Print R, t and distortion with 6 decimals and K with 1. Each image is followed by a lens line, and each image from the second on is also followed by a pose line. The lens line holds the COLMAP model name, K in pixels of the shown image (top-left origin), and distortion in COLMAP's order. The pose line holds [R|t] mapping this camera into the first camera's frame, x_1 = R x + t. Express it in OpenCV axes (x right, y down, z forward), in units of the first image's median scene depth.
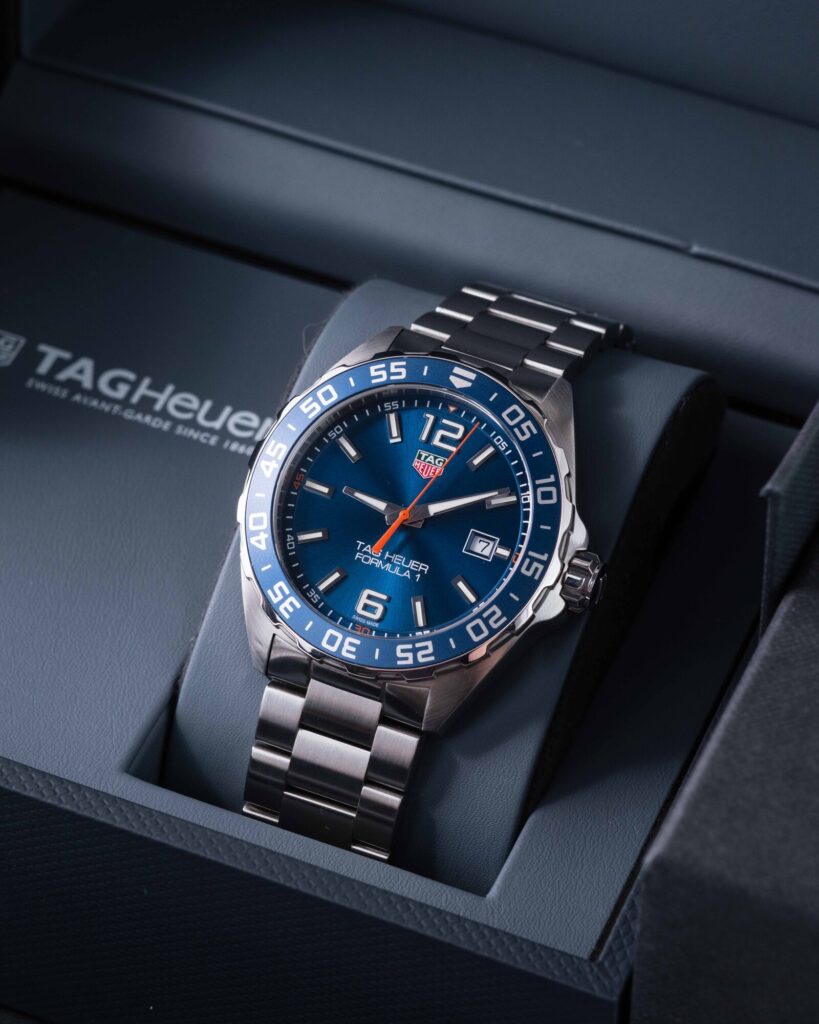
lens RADIAL K [[4104.5, 0, 404.5], [0, 4104.5, 512.3], [0, 0, 1]] dist [0.166746, 0.000000]
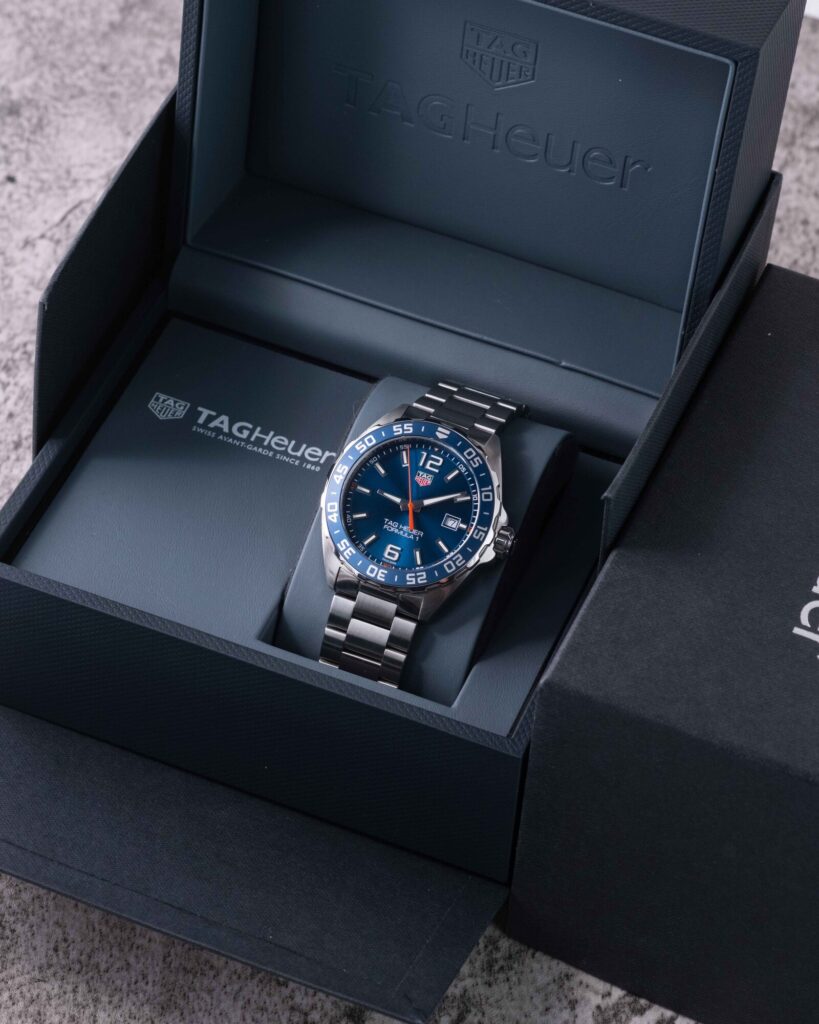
lens RADIAL K [[4104.5, 0, 411.4], [0, 4104.5, 513.6], [0, 0, 1]] dist [0.166746, 0.000000]
pose [[0.998192, 0.021223, 0.056240, -0.105189], [-0.021144, 0.999774, -0.001988, 0.008147], [-0.056270, 0.000795, 0.998415, -0.877301]]
